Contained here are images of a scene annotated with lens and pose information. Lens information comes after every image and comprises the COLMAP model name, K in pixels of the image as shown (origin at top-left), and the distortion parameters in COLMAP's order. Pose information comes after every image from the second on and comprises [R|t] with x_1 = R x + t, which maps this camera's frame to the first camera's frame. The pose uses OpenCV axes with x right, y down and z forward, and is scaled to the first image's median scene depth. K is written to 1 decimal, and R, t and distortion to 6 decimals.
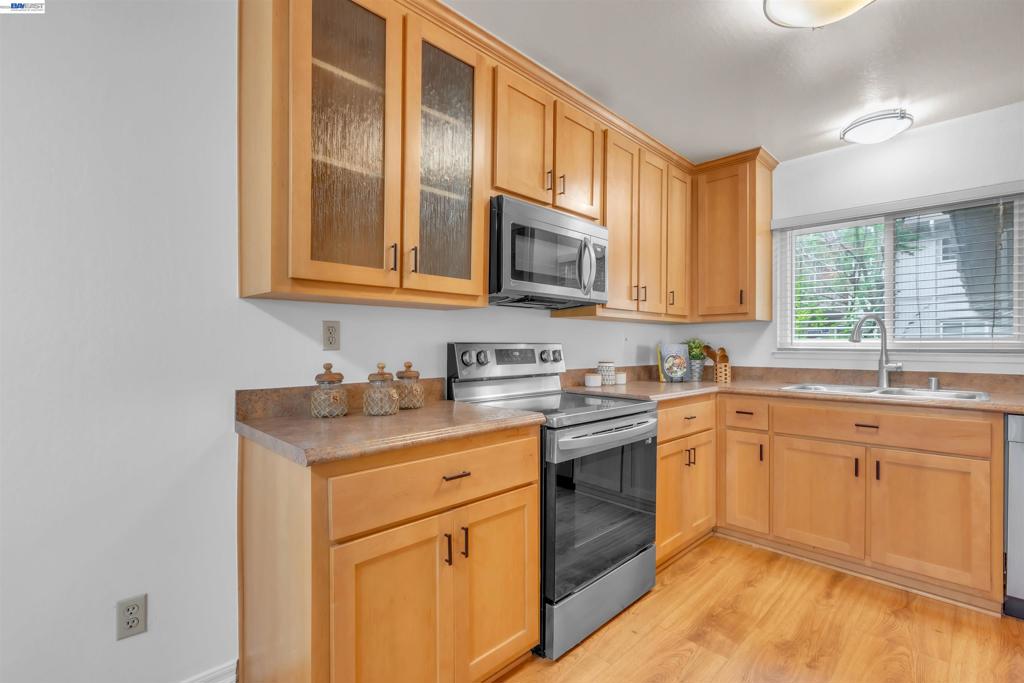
lens RADIAL K [[461.1, 0, 511.7], [0, 461.1, 350.7], [0, 0, 1]] dist [0.000757, -0.000135]
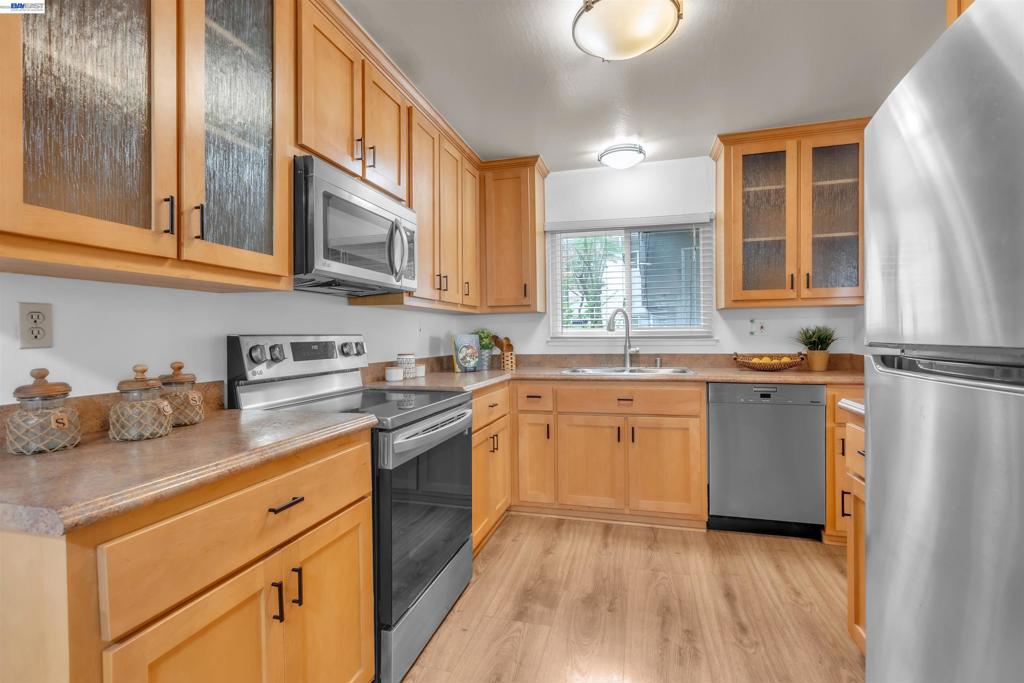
lens RADIAL K [[471.2, 0, 512.0], [0, 471.2, 341.5], [0, 0, 1]] dist [-0.001451, -0.000316]
pose [[0.864083, -0.017713, 0.503038, -0.122495], [0.018738, 0.999820, 0.003019, 0.000180], [-0.503001, 0.006817, 0.864259, 0.078102]]
